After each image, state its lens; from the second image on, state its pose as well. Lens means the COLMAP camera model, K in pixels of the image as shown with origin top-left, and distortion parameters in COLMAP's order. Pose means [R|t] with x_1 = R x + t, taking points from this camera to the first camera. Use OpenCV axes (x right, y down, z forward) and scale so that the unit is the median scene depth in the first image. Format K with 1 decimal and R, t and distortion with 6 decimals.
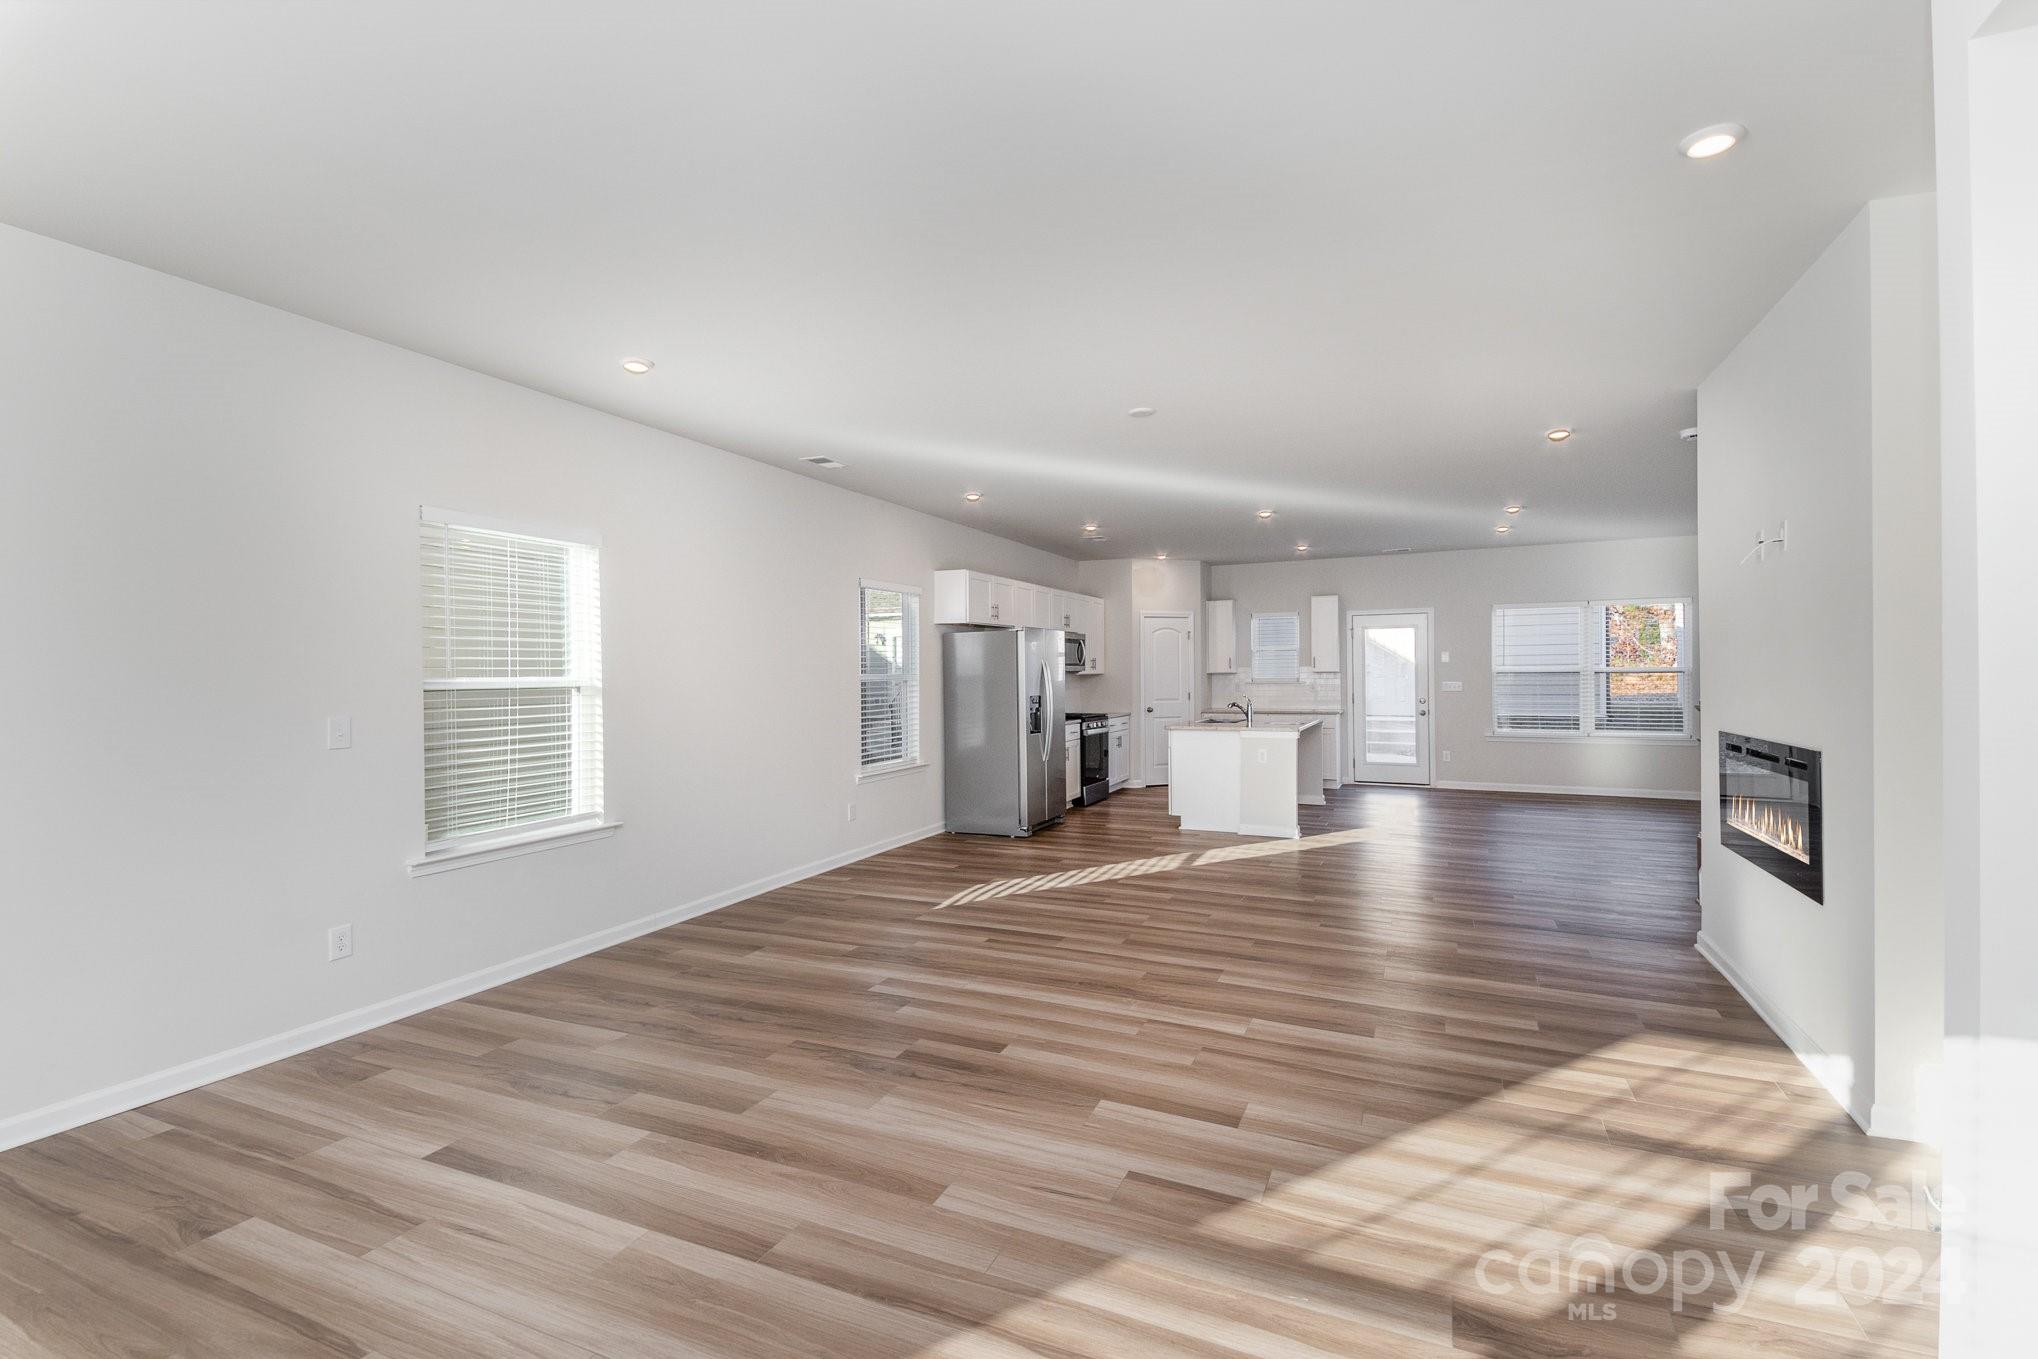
lens RADIAL K [[903.6, 0, 1008.1], [0, 903.6, 669.2], [0, 0, 1]] dist [0.077025, -0.062130]
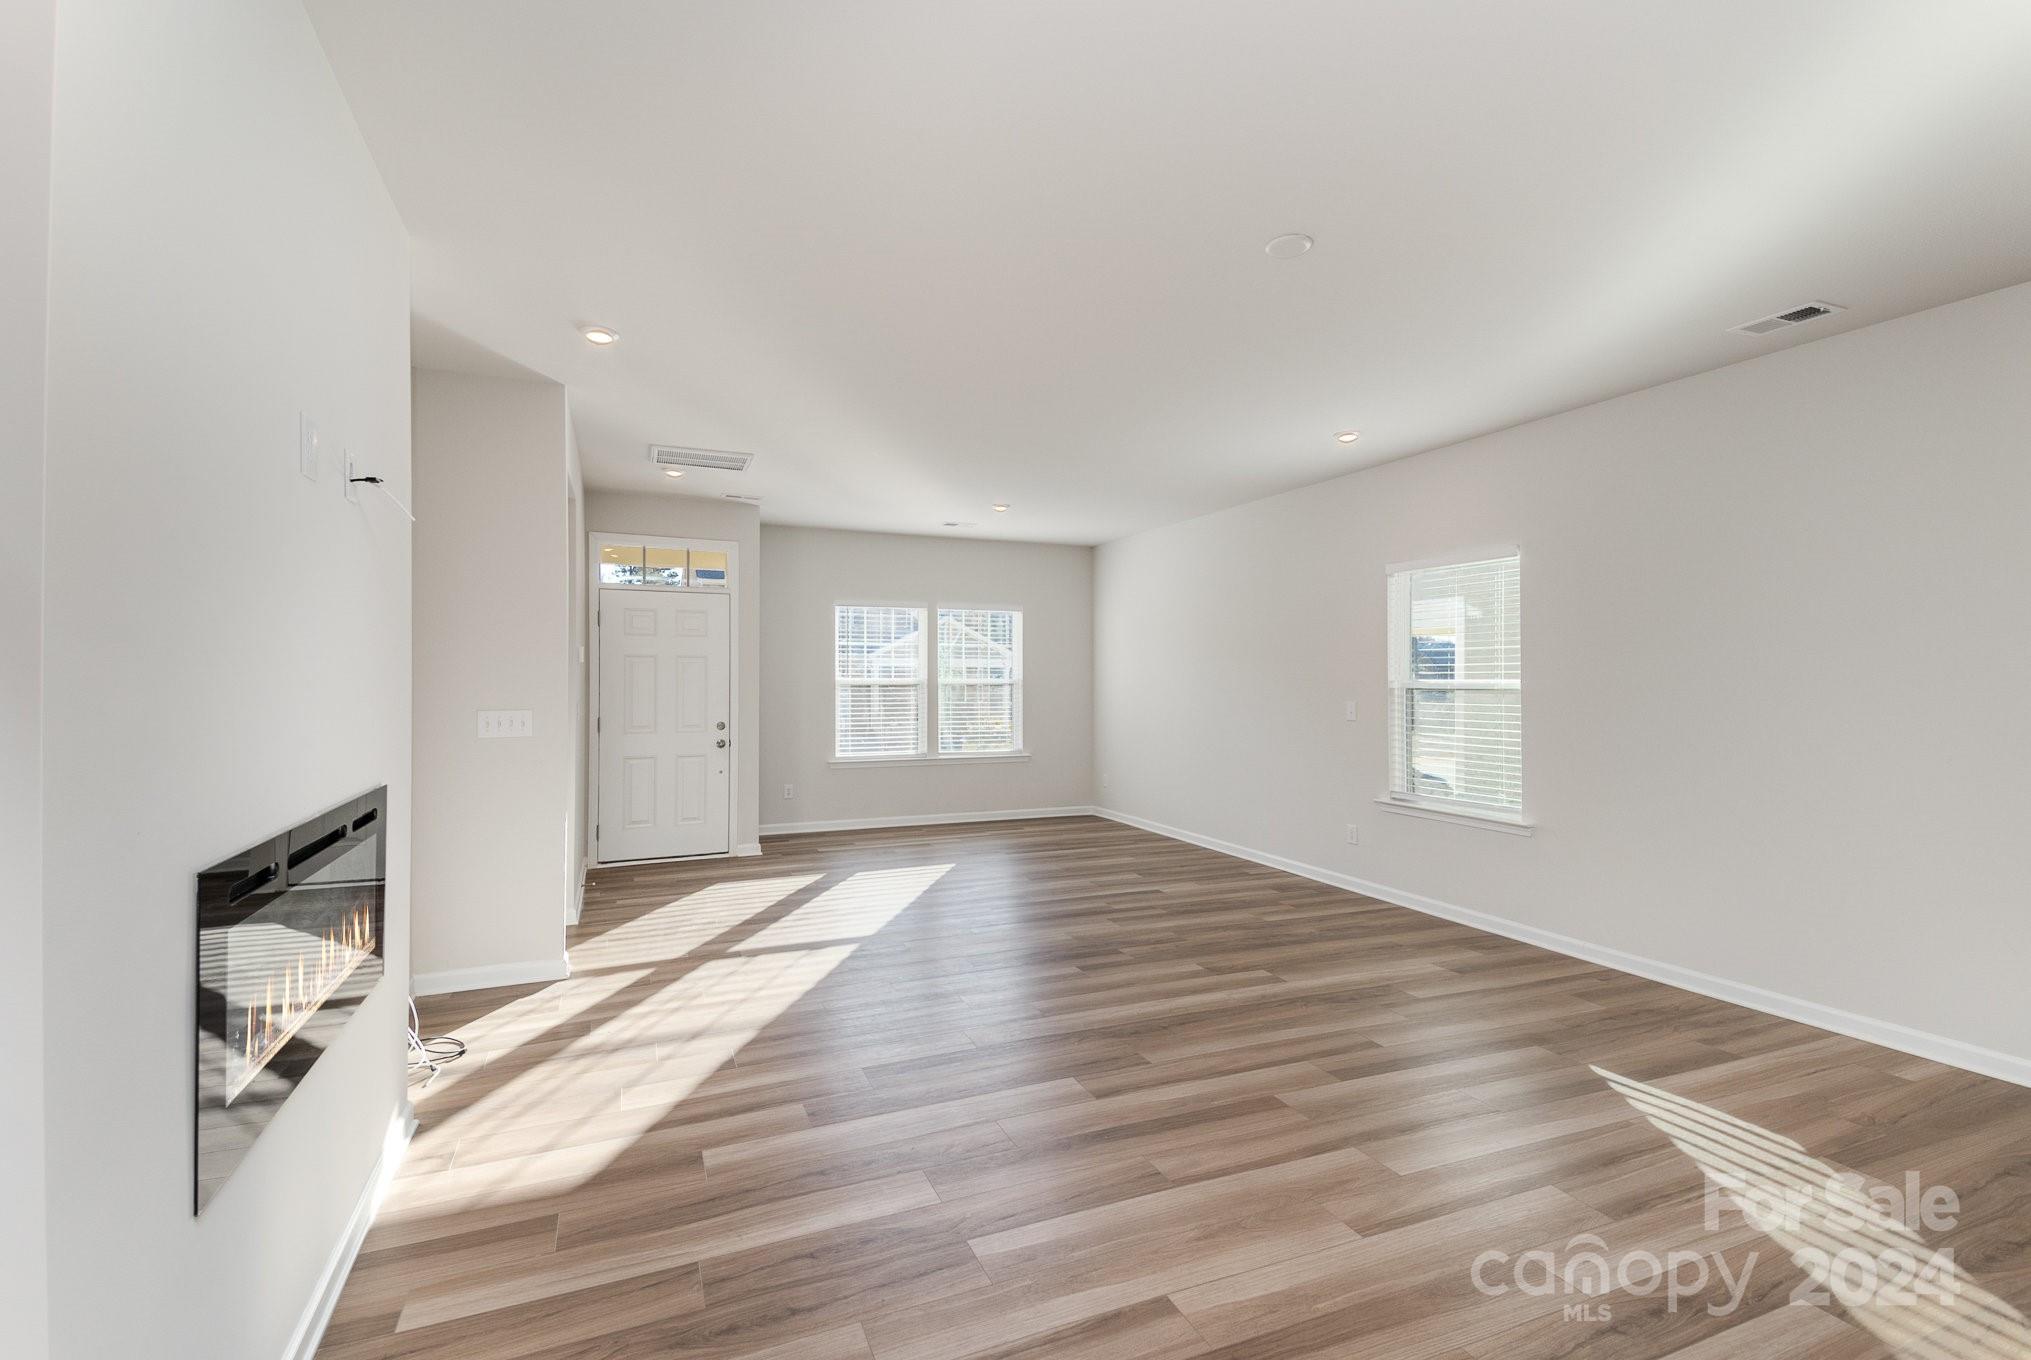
lens RADIAL K [[927.3, 0, 1006.2], [0, 927.3, 661.0], [0, 0, 1]] dist [0.023025, -0.000180]
pose [[-0.674394, -0.003339, -0.738364, 0.926859], [0.004777, 0.999949, -0.008885, -0.006854], [0.738356, -0.009519, -0.674344, 1.623622]]
